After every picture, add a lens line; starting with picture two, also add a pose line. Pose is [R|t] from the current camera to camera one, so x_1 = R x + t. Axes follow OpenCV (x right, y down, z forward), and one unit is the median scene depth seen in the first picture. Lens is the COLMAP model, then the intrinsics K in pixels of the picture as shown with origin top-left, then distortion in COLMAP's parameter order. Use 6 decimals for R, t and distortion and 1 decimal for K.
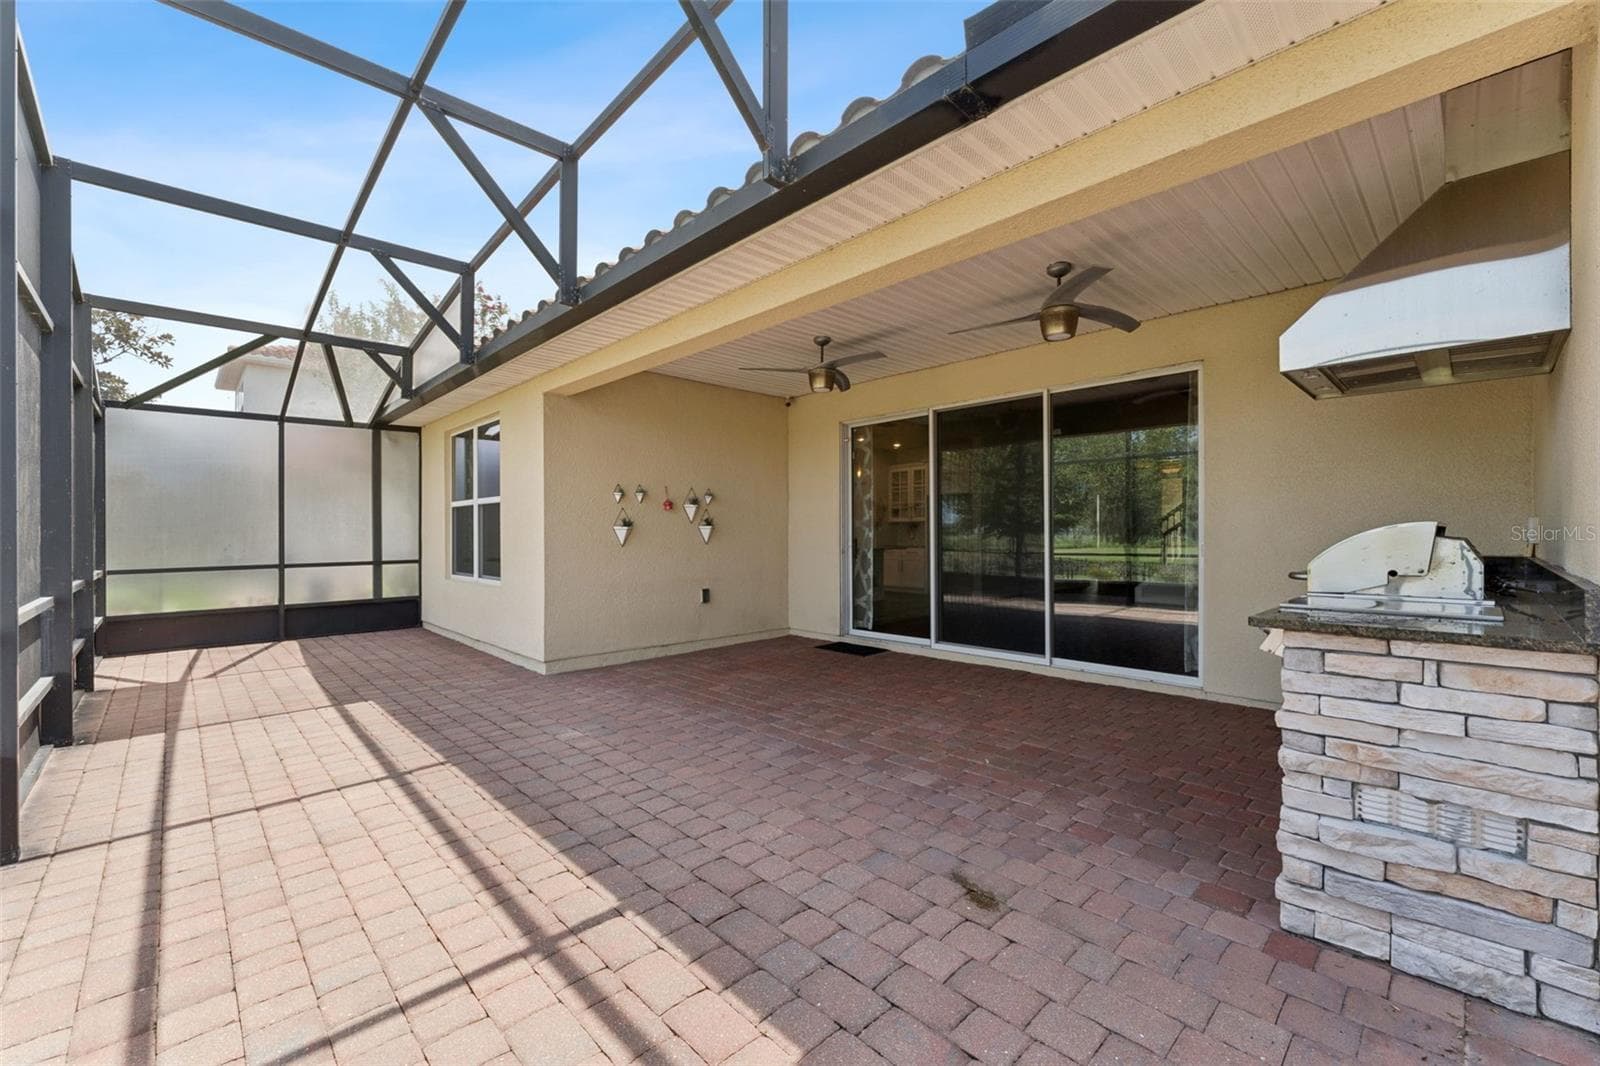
lens RADIAL K [[663.6, 0, 800.0], [0, 663.6, 533.0], [0, 0, 1]] dist [0.001016, -0.005409]
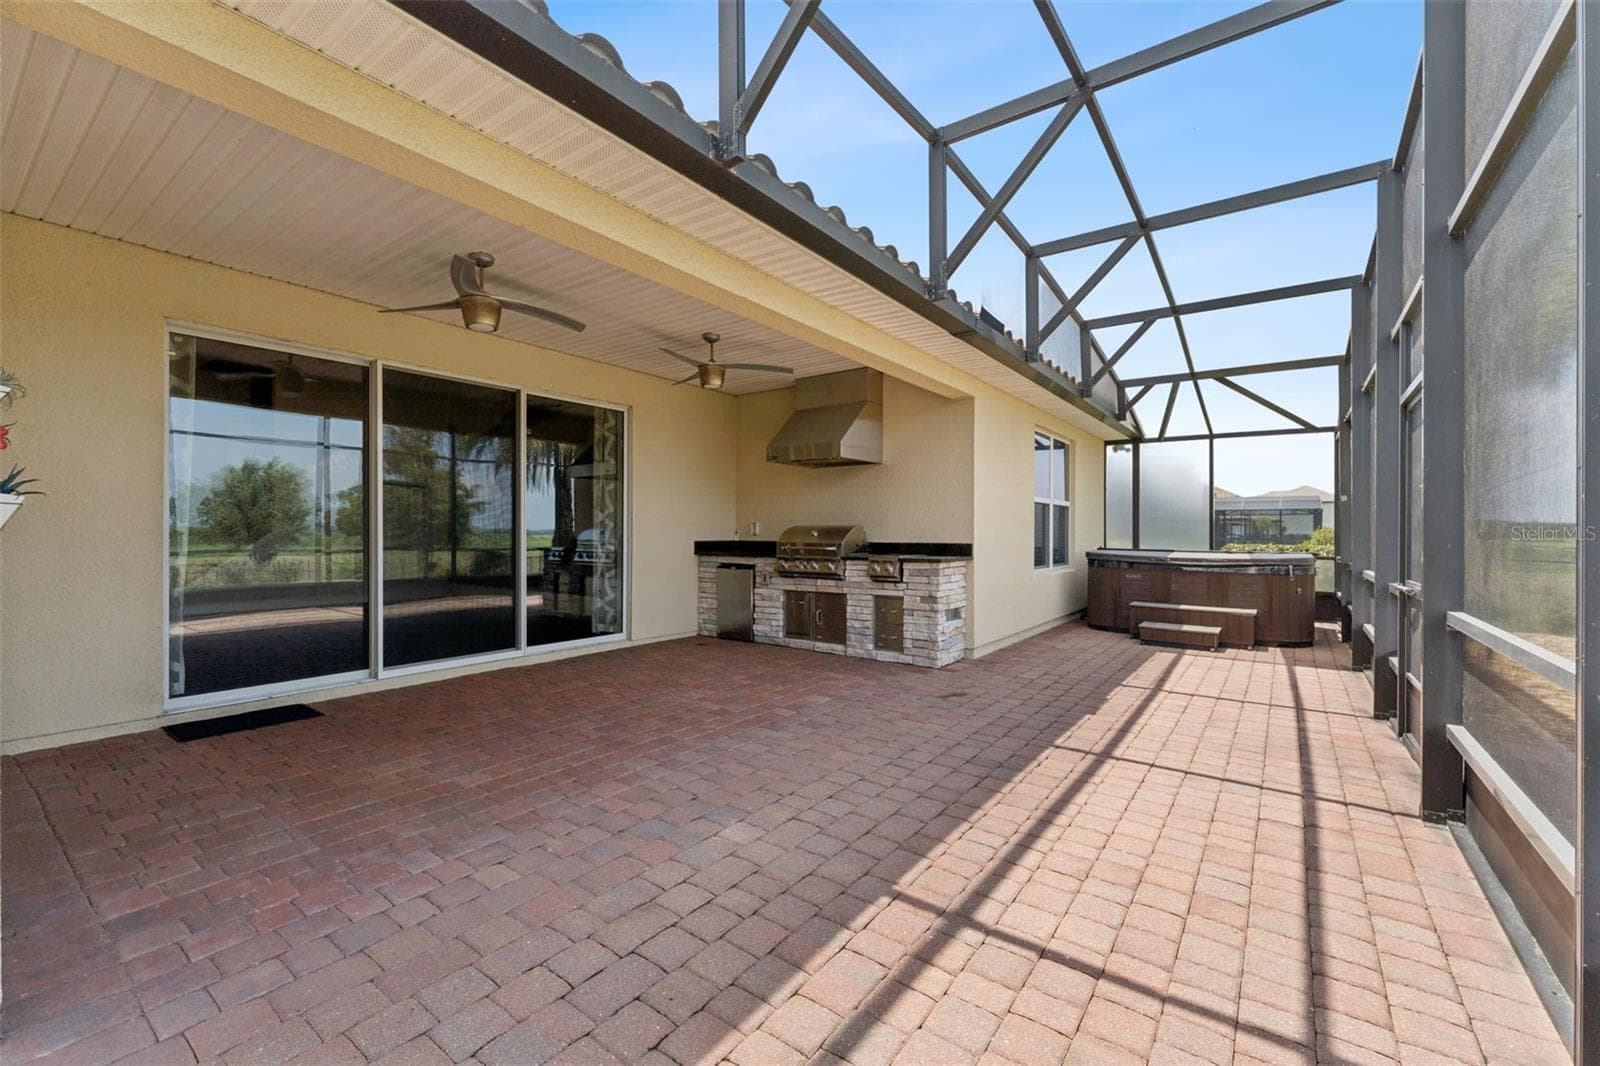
lens RADIAL K [[663.6, 0, 800.0], [0, 663.6, 533.0], [0, 0, 1]] dist [0.001016, -0.005409]
pose [[-0.177668, 0.002034, 0.984088, -1.294549], [-0.005260, 0.999982, -0.003017, 0.016618], [-0.984076, -0.005712, -0.177654, 1.374224]]
